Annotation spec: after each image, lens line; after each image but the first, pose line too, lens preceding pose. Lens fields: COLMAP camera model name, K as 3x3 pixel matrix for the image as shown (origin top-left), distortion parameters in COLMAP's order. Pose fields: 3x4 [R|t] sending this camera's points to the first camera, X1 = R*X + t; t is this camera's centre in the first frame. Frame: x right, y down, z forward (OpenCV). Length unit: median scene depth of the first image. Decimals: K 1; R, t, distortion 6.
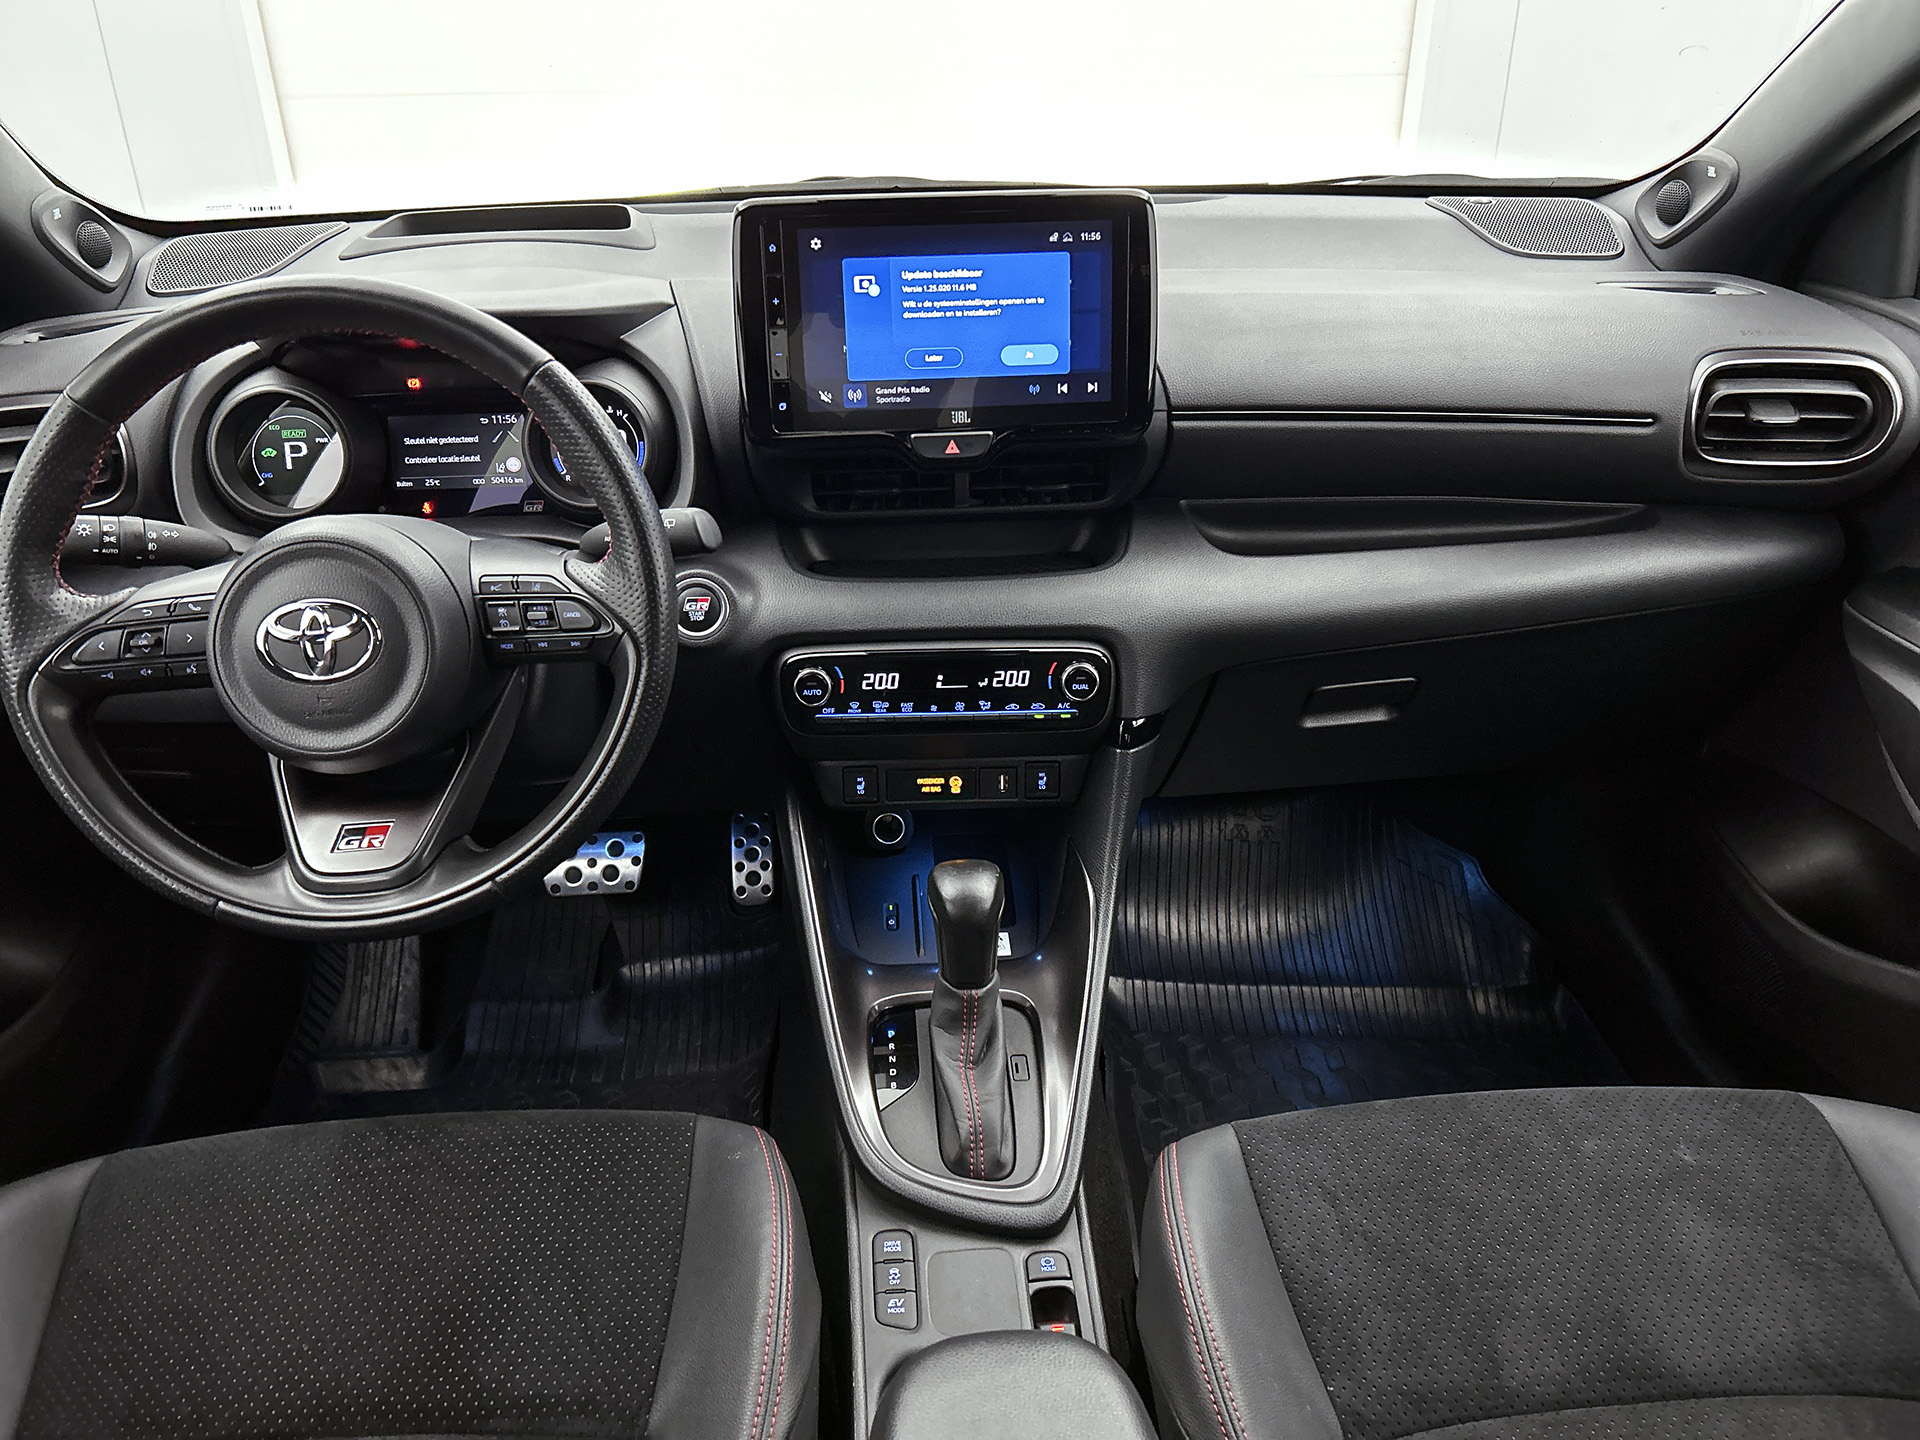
lens RADIAL K [[1489.2, 0, 965.4], [0, 1489.2, 719.1], [0, 0, 1]] dist [0.051827, -0.066776]
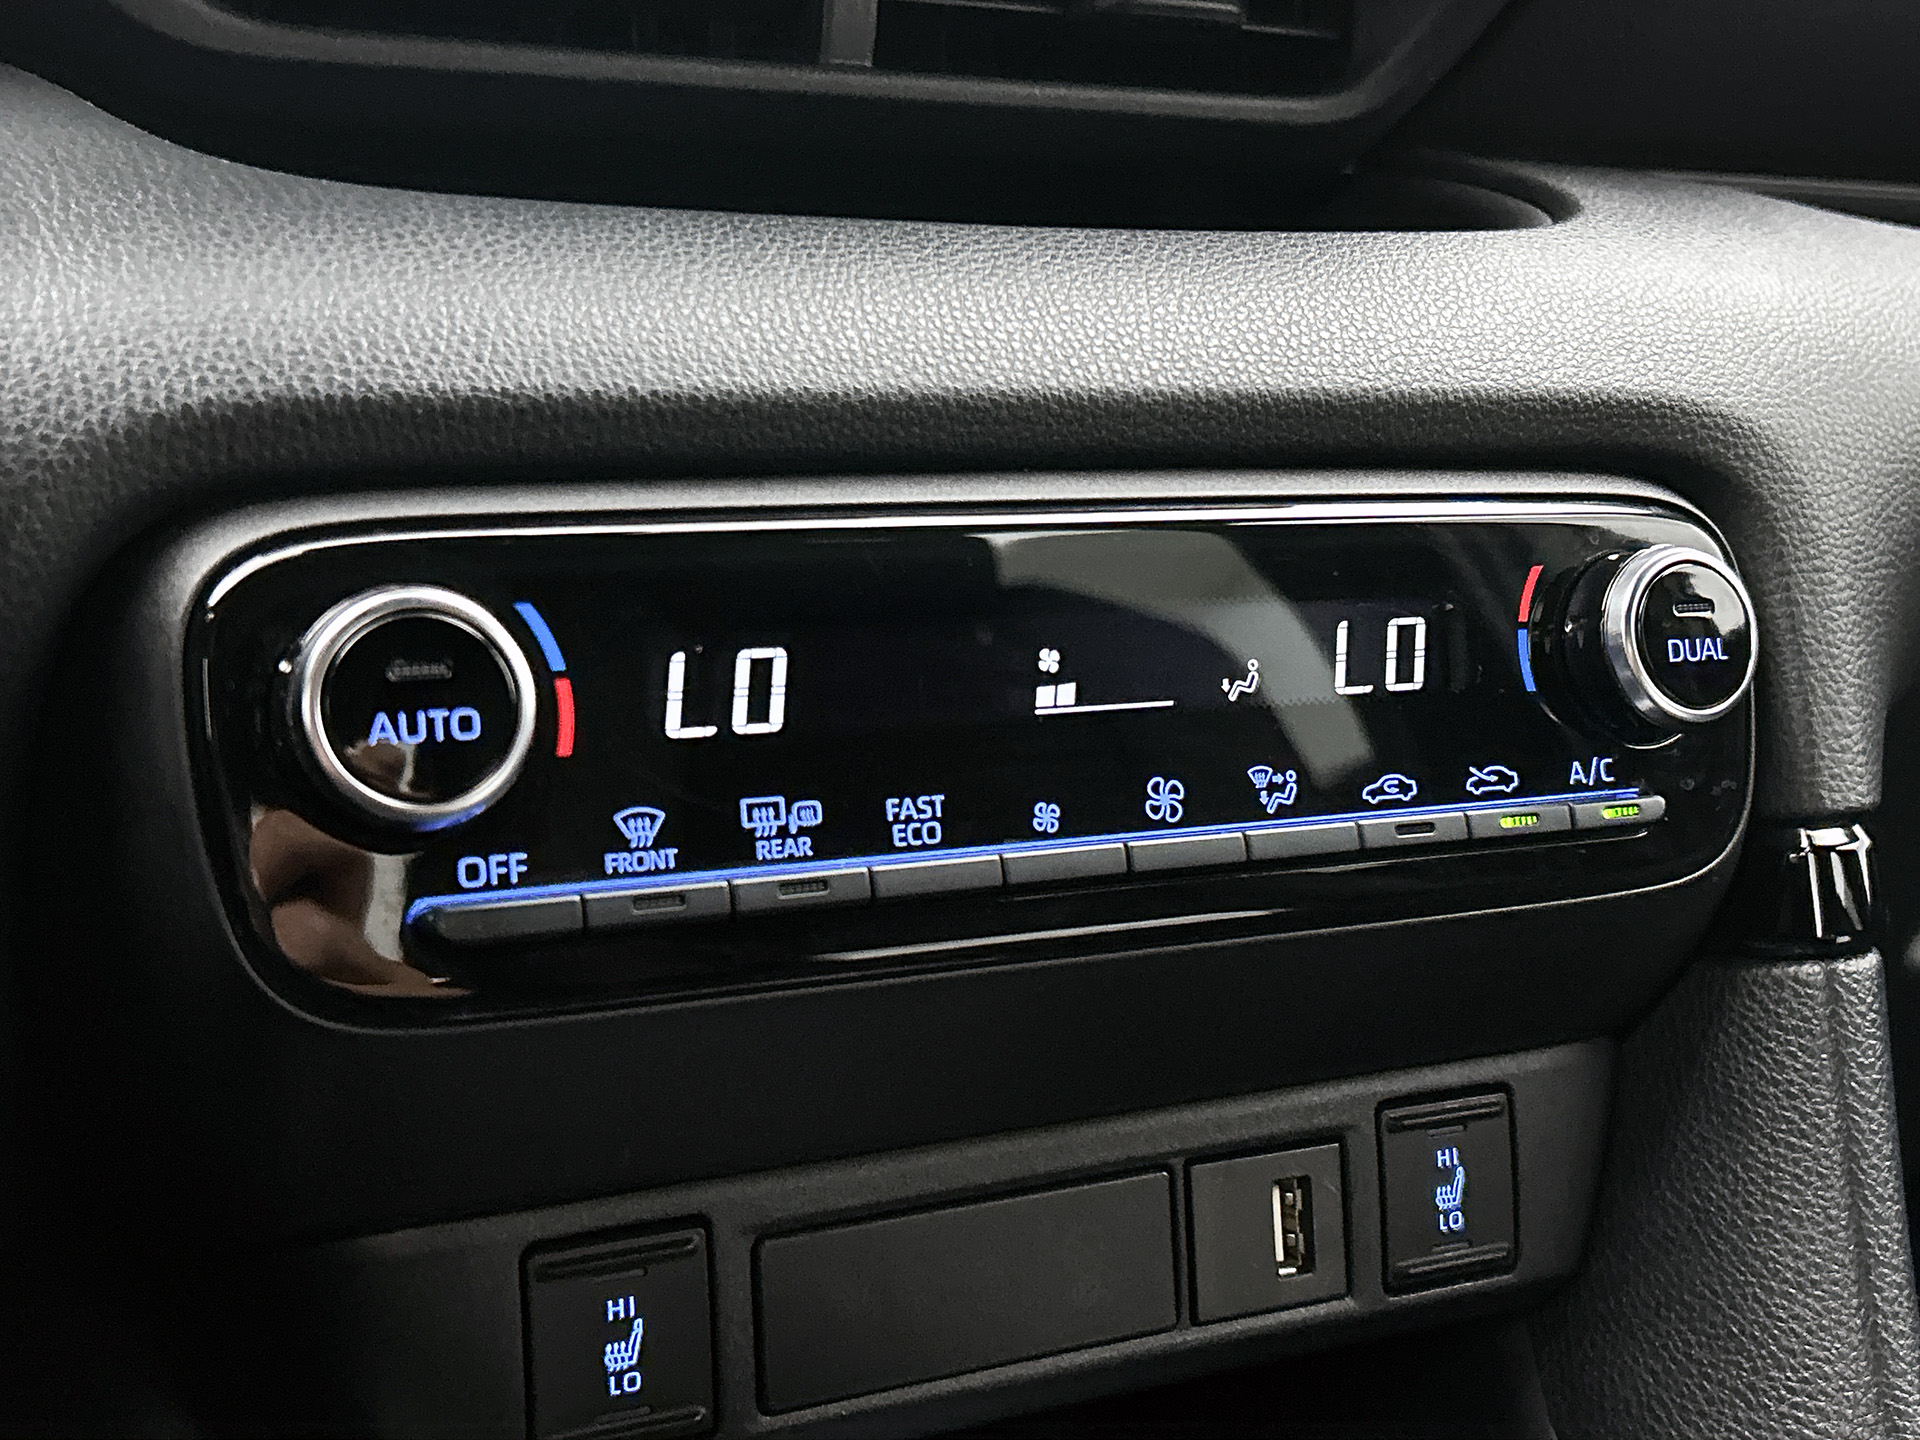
lens RADIAL K [[2370.1, 0, 971.6], [0, 2370.1, 722.5], [0, 0, 1]] dist [0.084914, 0.000000]
pose [[0.905746, -0.045069, 0.421418, -0.159922], [0.165569, 0.952944, -0.253940, 0.057223], [-0.390143, 0.299779, 0.870587, 0.764508]]
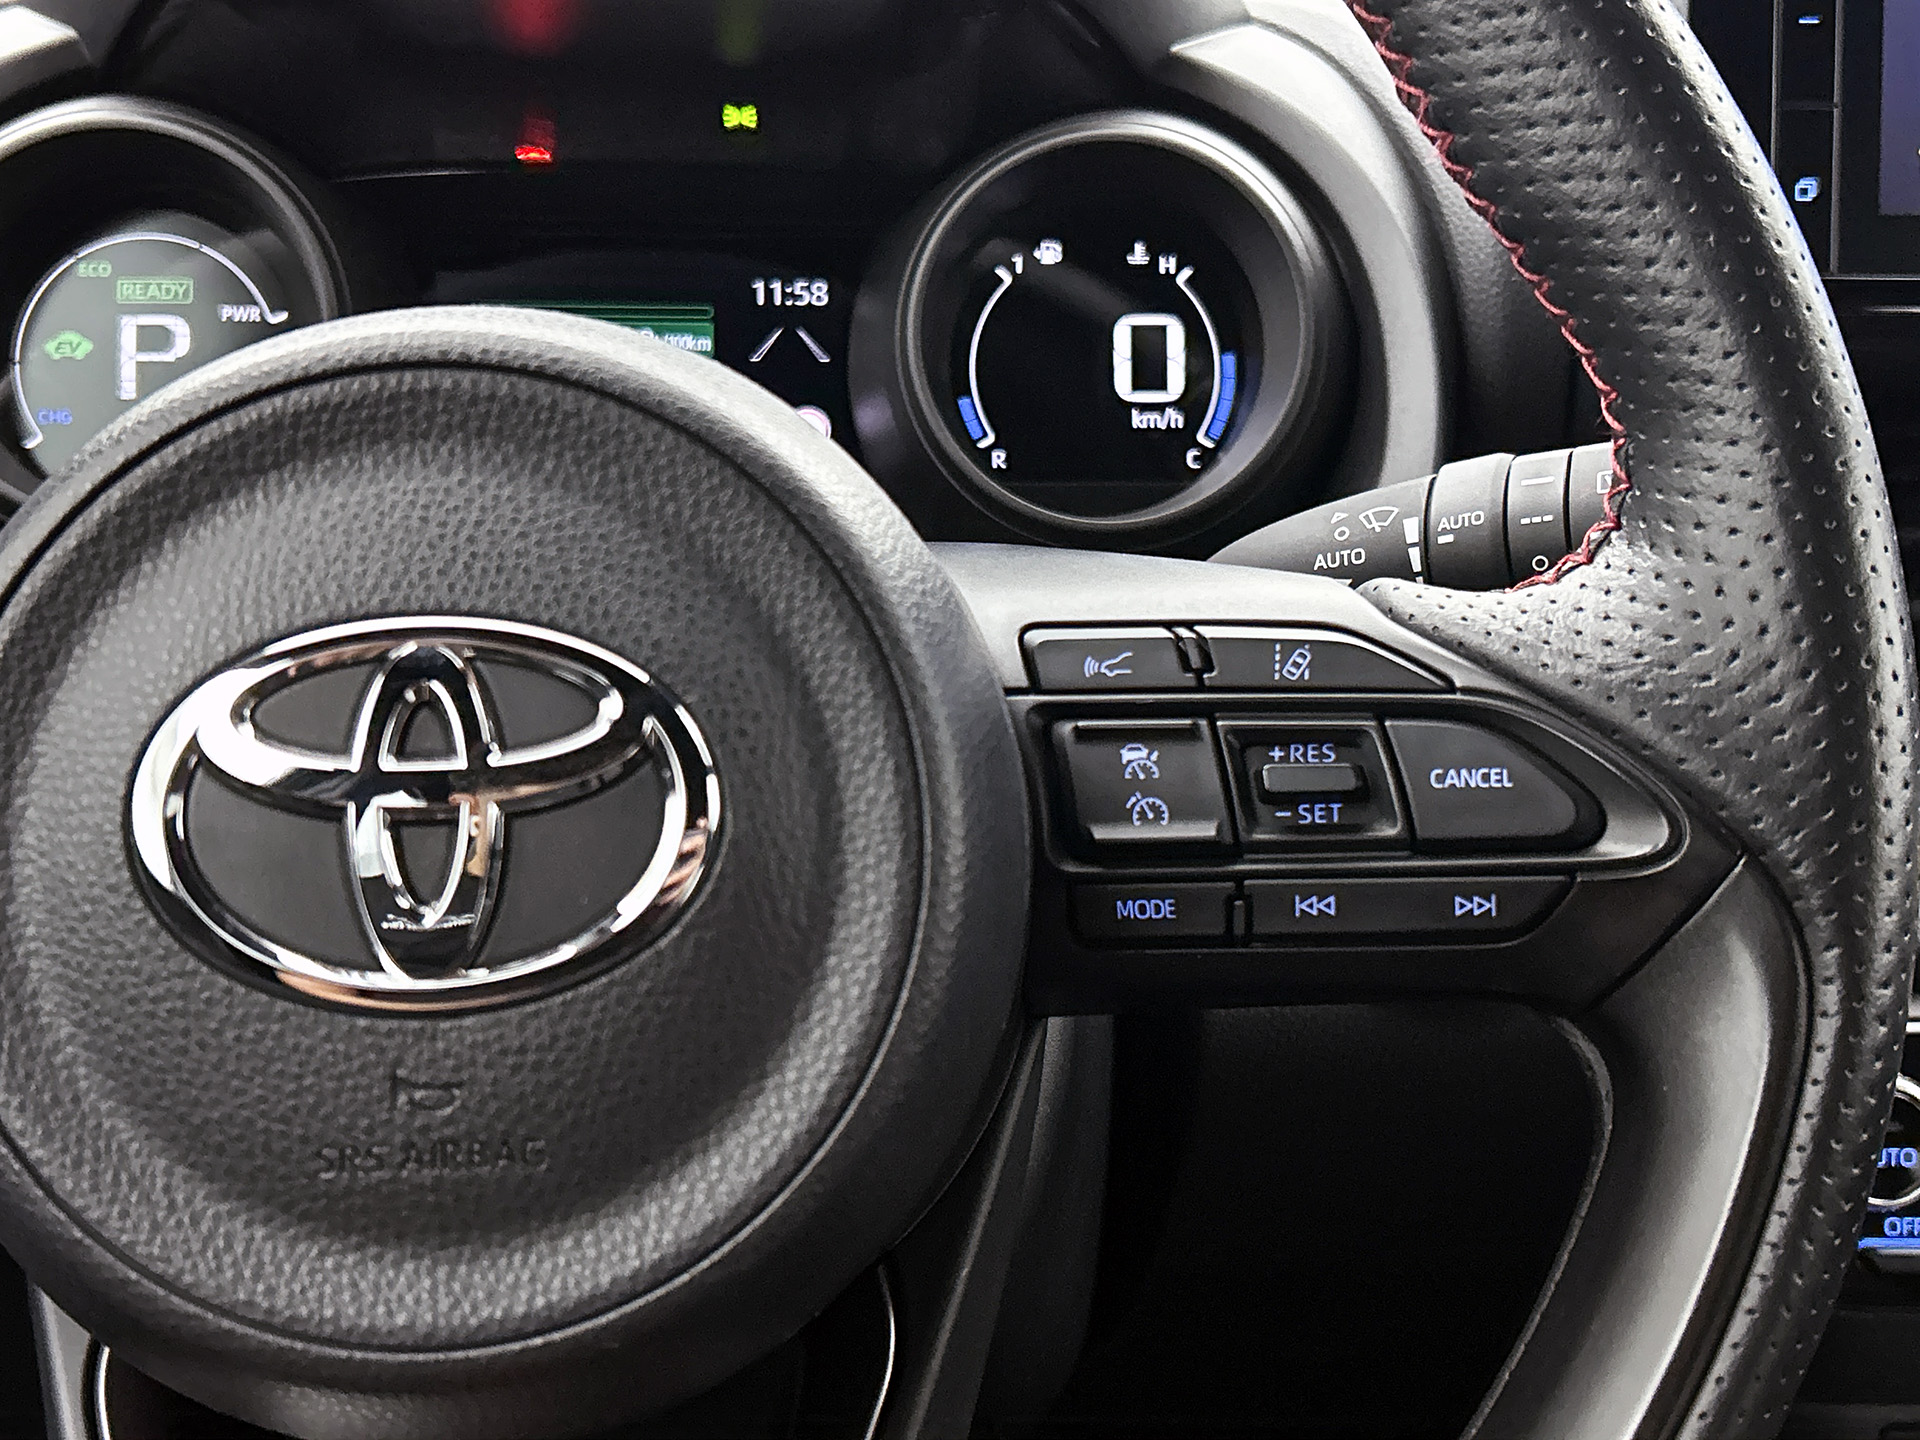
lens RADIAL K [[2370.1, 0, 971.6], [0, 2370.1, 734.2], [0, 0, 1]] dist [0.084914, 0.000000]
pose [[0.999604, 0.027287, 0.006882, -0.285981], [-0.025167, 0.976221, -0.215311, 0.006607], [-0.012594, 0.215053, 0.976521, 0.542786]]
